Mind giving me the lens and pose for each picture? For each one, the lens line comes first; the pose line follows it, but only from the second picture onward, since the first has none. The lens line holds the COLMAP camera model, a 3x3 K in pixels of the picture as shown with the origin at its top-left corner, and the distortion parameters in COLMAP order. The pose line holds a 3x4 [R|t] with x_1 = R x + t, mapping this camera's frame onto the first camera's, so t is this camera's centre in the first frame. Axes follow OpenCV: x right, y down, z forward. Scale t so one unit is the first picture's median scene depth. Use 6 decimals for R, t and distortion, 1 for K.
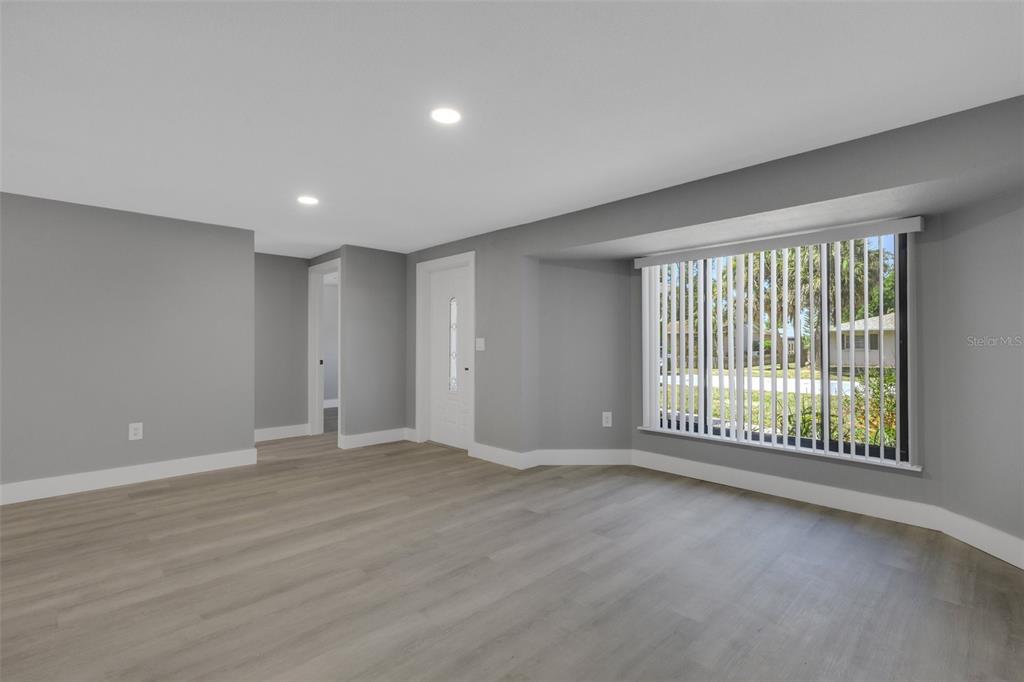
lens RADIAL K [[471.8, 0, 515.4], [0, 471.8, 344.5], [0, 0, 1]] dist [0.009539, -0.001038]
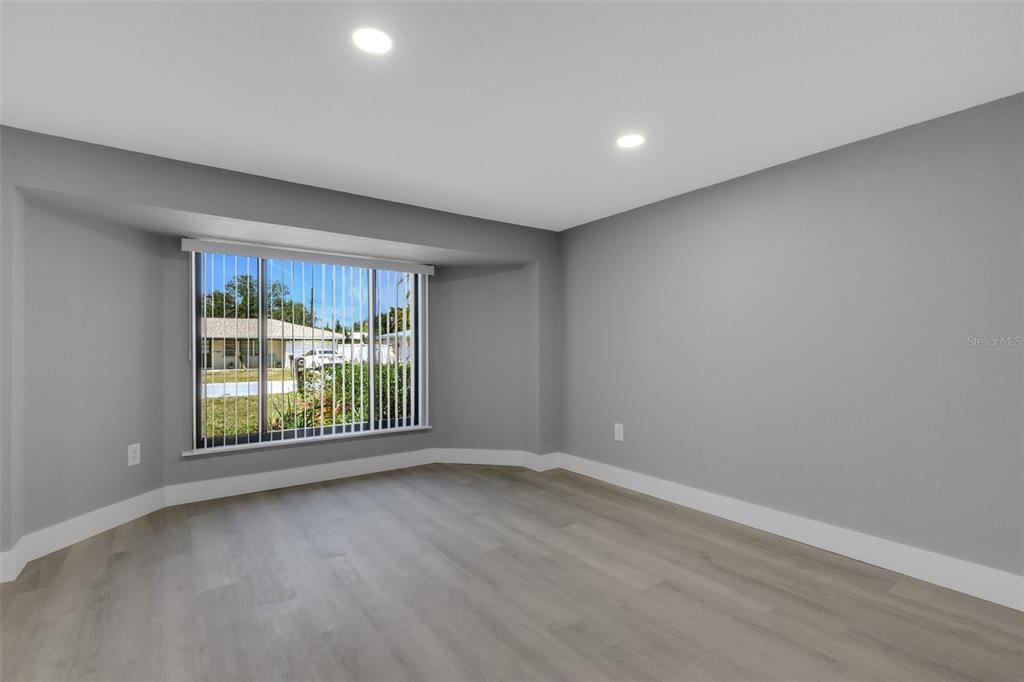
lens RADIAL K [[471.8, 0, 514.8], [0, 471.8, 344.8], [0, 0, 1]] dist [0.009539, -0.001038]
pose [[0.128615, 0.003189, 0.991689, -0.594057], [0.001666, 0.999993, -0.003431, -0.002726], [-0.991693, 0.002093, 0.128609, 0.467289]]
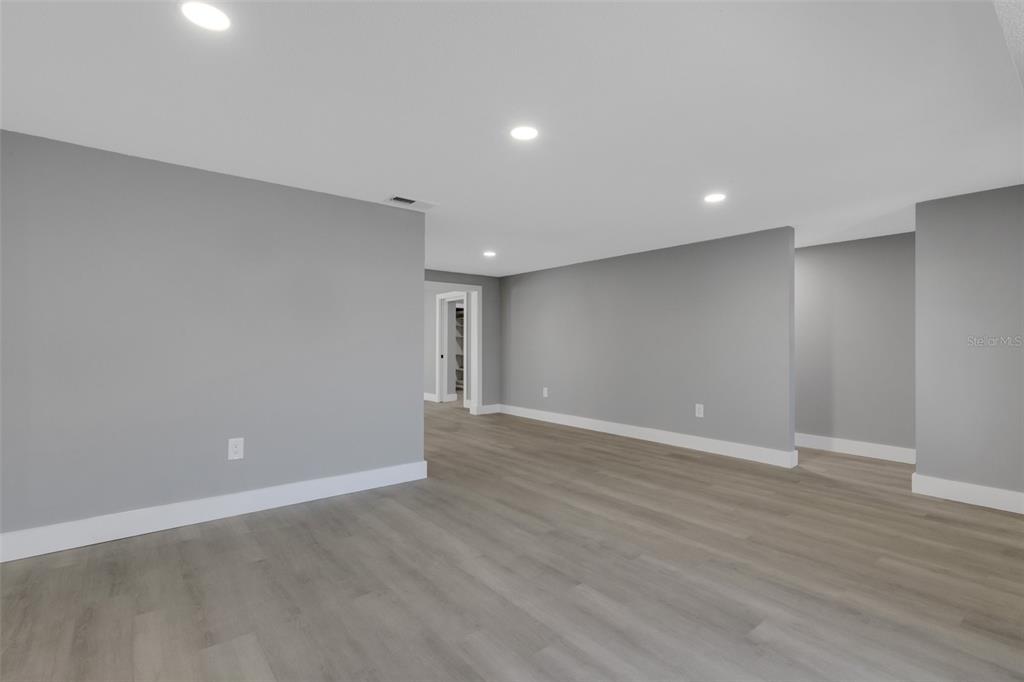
lens RADIAL K [[471.8, 0, 512.8], [0, 471.8, 342.3], [0, 0, 1]] dist [0.009539, -0.001038]
pose [[-0.096437, -0.001607, -0.995338, 0.646375], [-0.003348, 0.999994, -0.001290, -0.001130], [0.995333, 0.003208, -0.096442, 0.741456]]
